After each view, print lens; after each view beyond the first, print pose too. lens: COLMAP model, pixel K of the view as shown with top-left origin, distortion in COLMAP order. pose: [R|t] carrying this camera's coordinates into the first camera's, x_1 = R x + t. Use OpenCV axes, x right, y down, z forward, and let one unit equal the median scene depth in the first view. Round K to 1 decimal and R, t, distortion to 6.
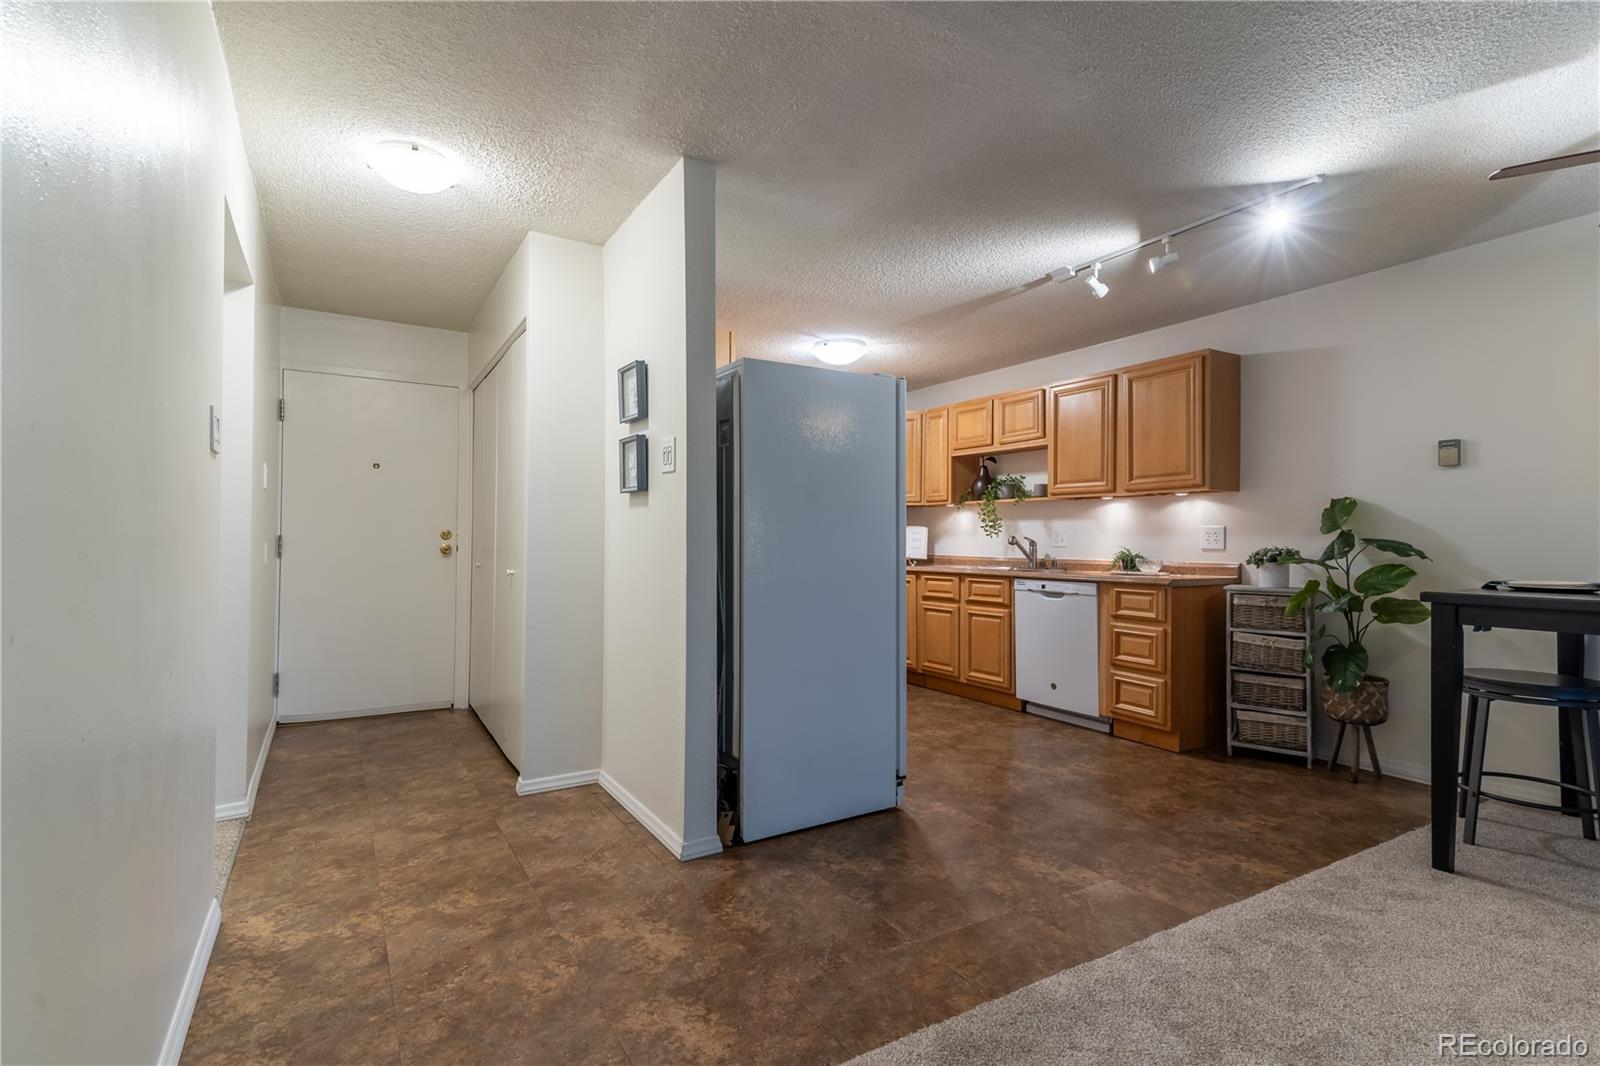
lens RADIAL K [[762.9, 0, 798.1], [0, 762.9, 548.0], [0, 0, 1]] dist [0.043803, -0.018203]
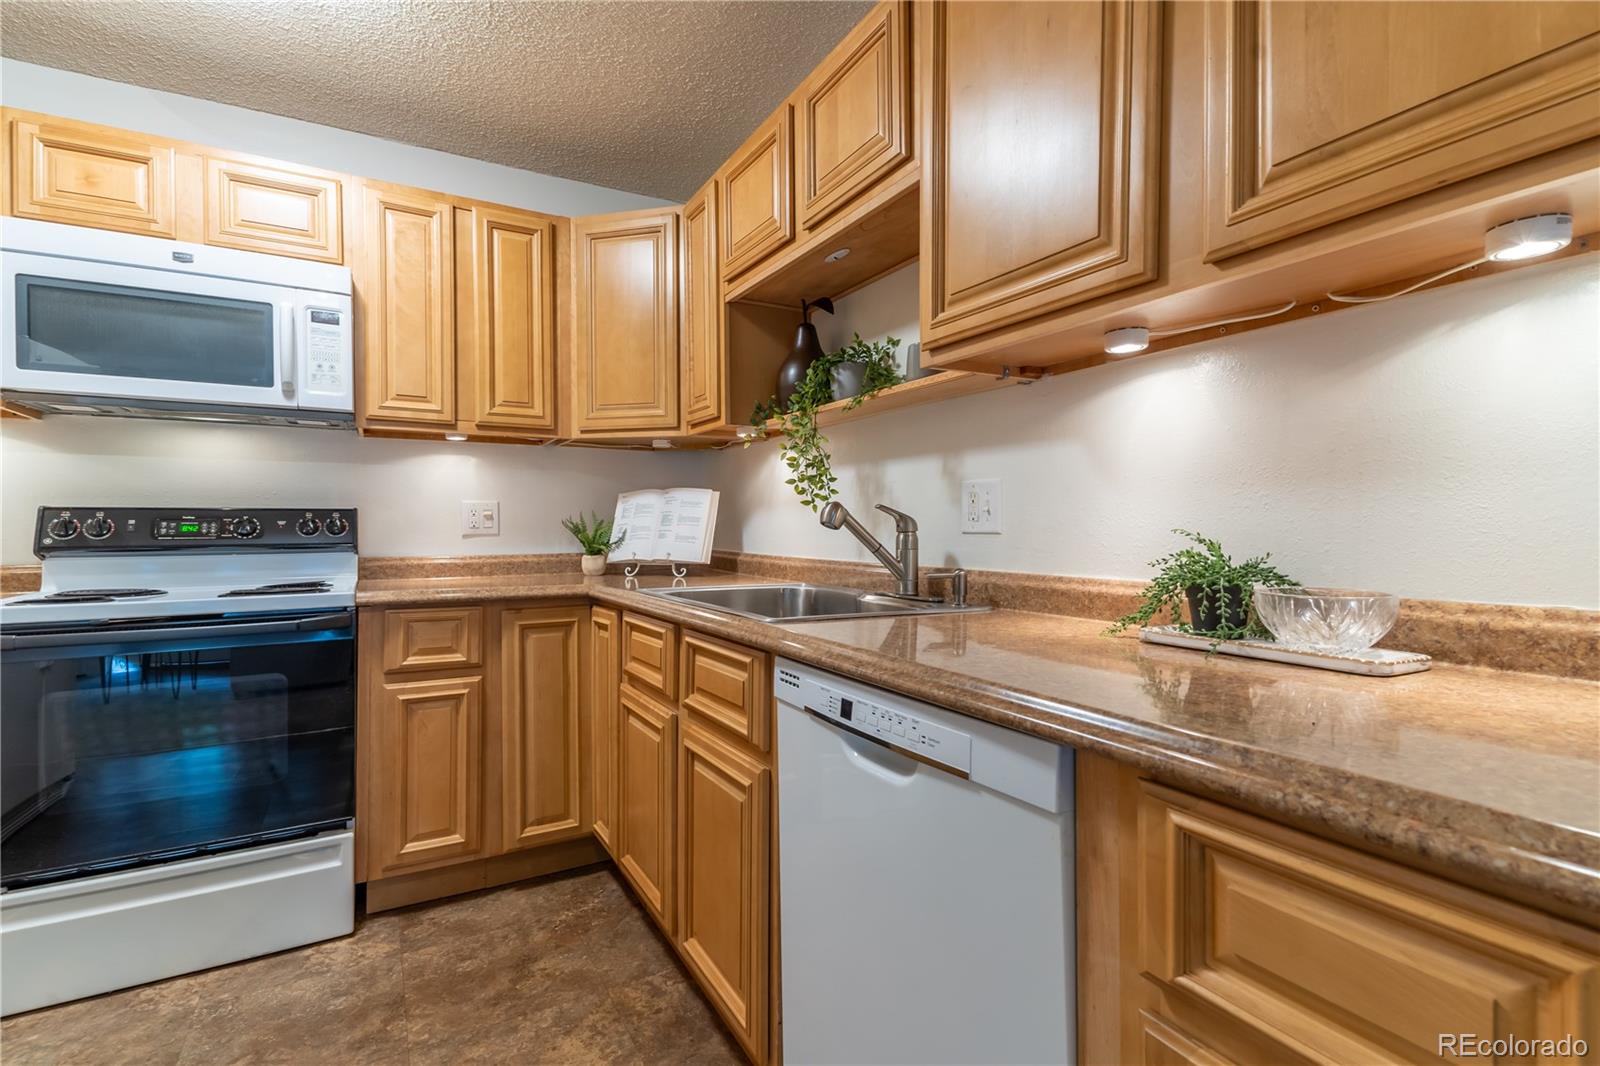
lens RADIAL K [[762.9, 0, 800.1], [0, 762.9, 532.7], [0, 0, 1]] dist [0.043803, -0.018203]
pose [[0.999560, -0.005973, -0.029040, 0.273072], [0.005807, 0.999966, -0.005794, -0.000526], [0.029073, 0.005622, 0.999561, 0.671725]]
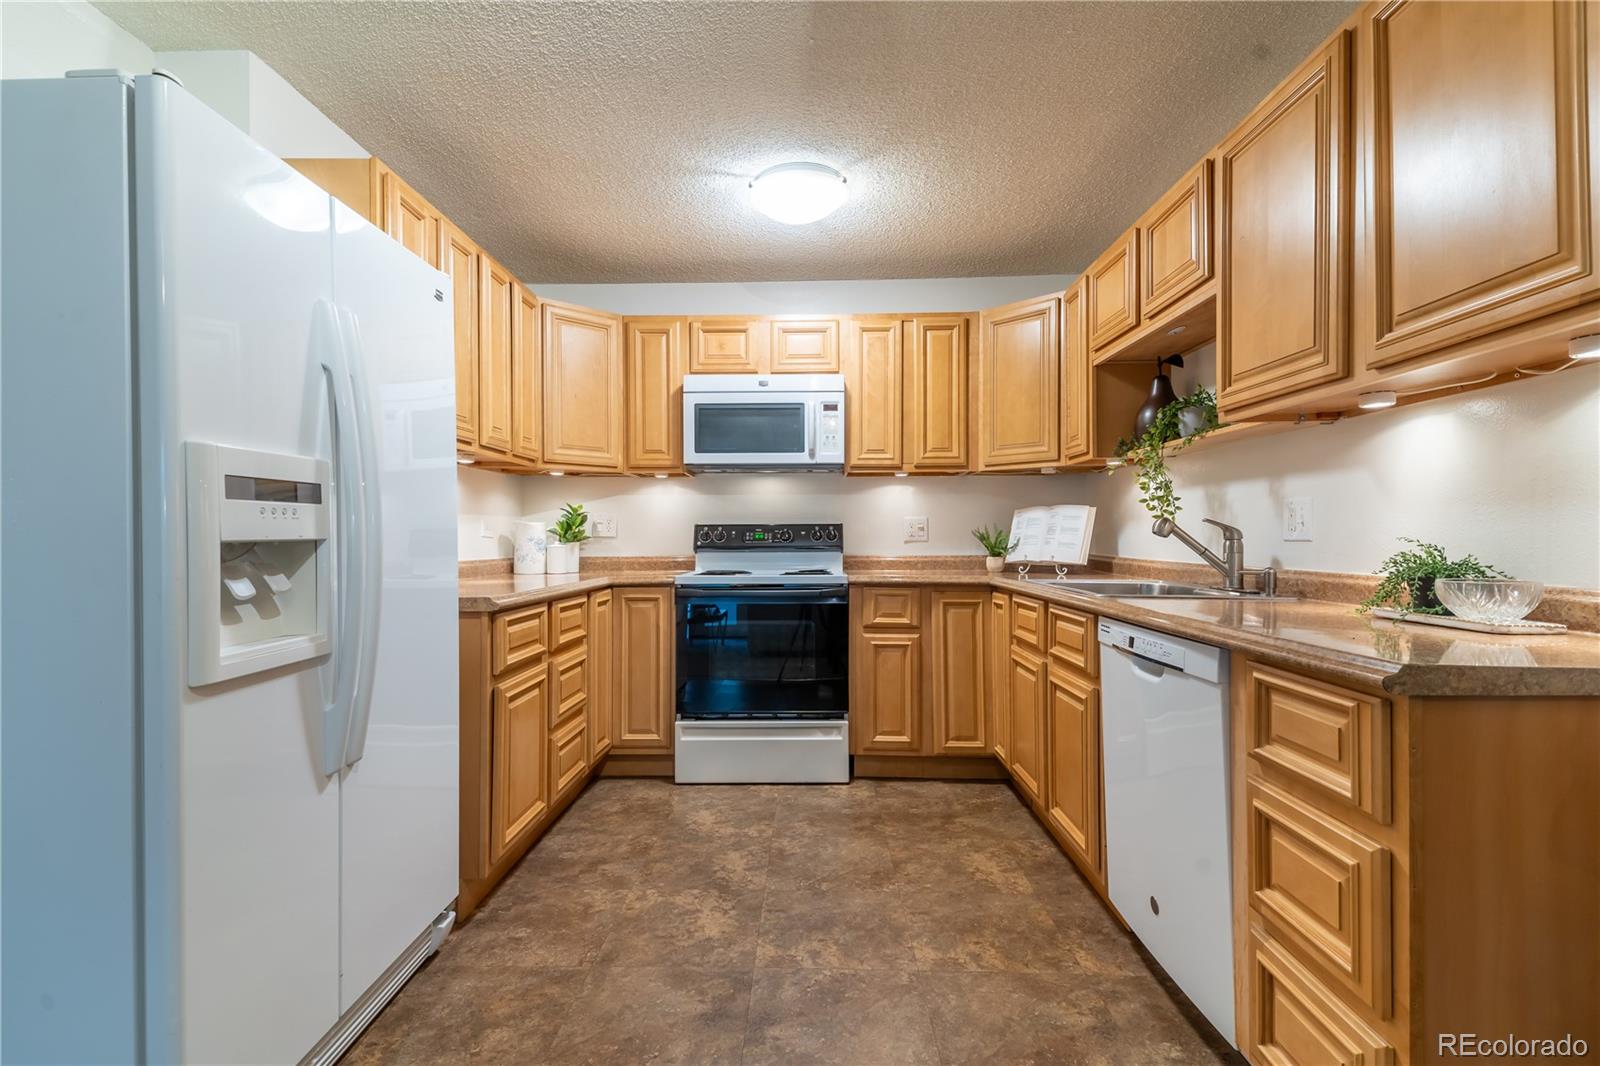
lens RADIAL K [[762.9, 0, 784.0], [0, 762.9, 526.7], [0, 0, 1]] dist [0.043803, -0.018203]
pose [[0.838081, -0.012124, -0.545412, 0.336985], [-0.002640, 0.999651, -0.026277, 0.002496], [0.545540, 0.023462, 0.837756, 0.498421]]
